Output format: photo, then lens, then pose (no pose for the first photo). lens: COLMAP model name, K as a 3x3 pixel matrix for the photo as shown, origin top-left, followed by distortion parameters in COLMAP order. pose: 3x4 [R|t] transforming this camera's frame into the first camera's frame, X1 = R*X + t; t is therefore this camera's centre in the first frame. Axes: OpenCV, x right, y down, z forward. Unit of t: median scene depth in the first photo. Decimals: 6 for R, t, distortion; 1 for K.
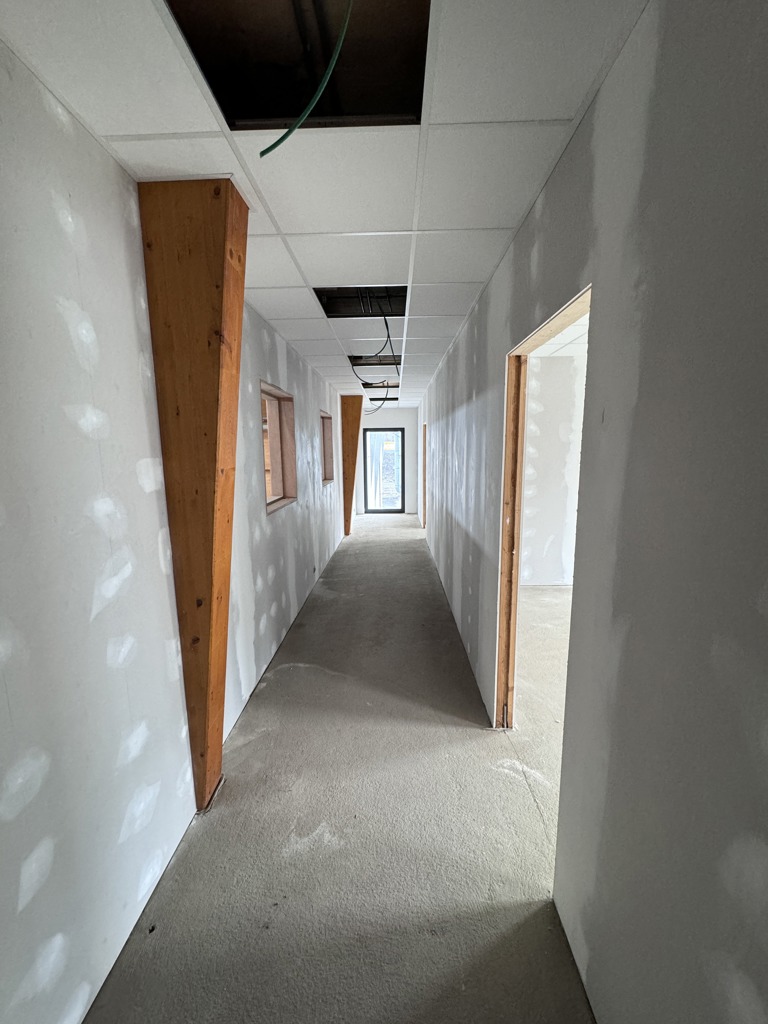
lens RADIAL K [[409.4, 0, 383.3], [0, 409.4, 510.4], [0, 0, 1]] dist [0.011200, -0.000130]
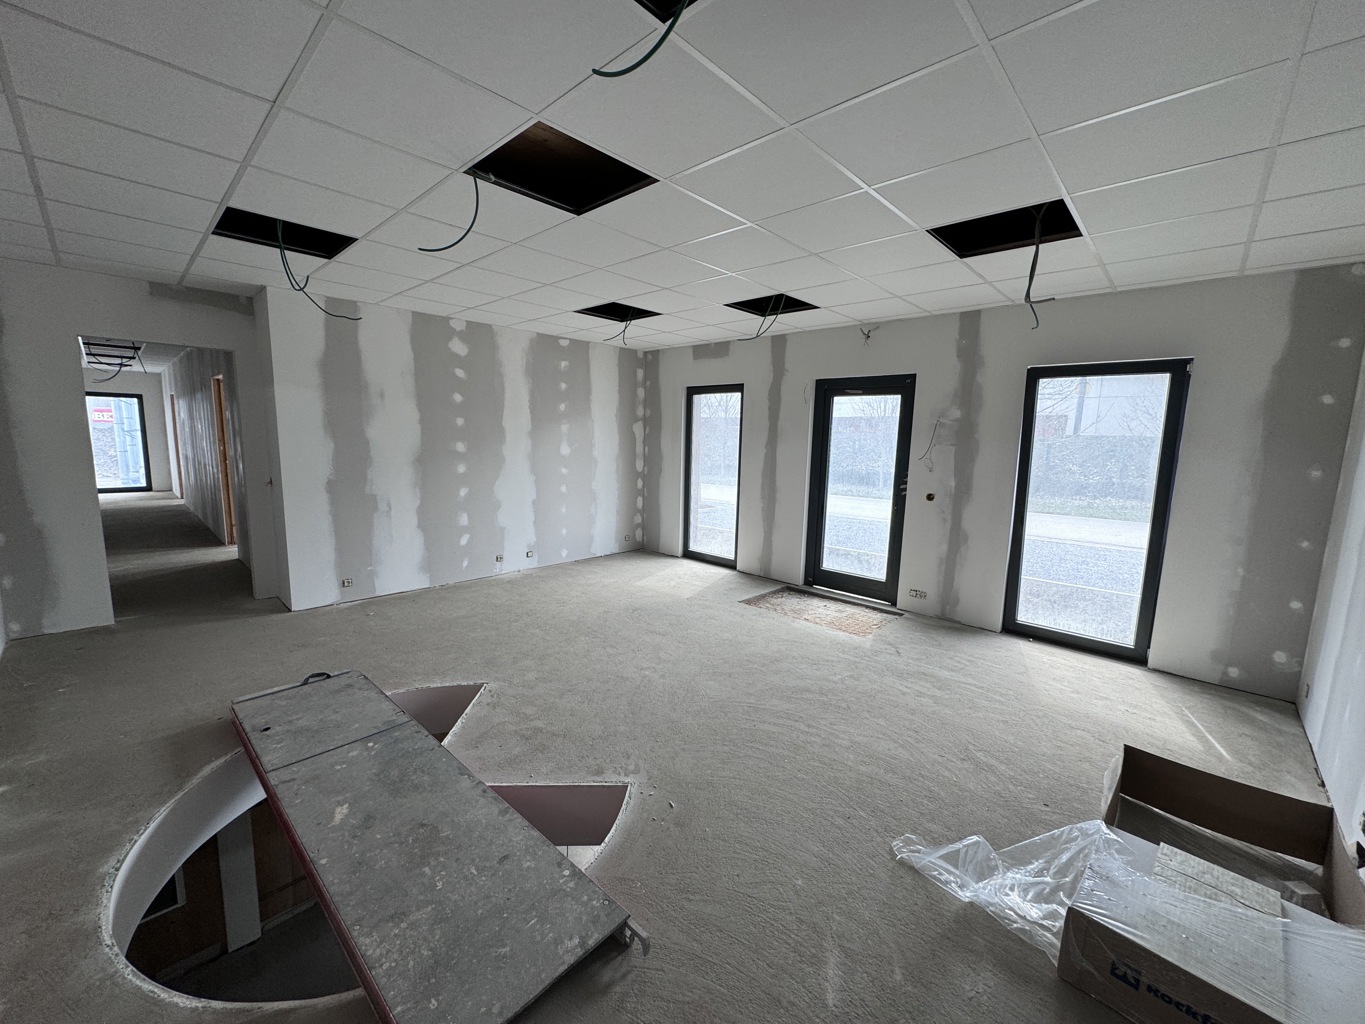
lens RADIAL K [[545.8, 0, 678.2], [0, 545.8, 502.9], [0, 0, 1]] dist [0.011200, -0.000130]
pose [[0.677588, -0.071431, 0.731965, -0.058174], [0.084899, 0.996215, 0.018626, 0.120117], [-0.730525, 0.049523, 0.681088, -0.721952]]
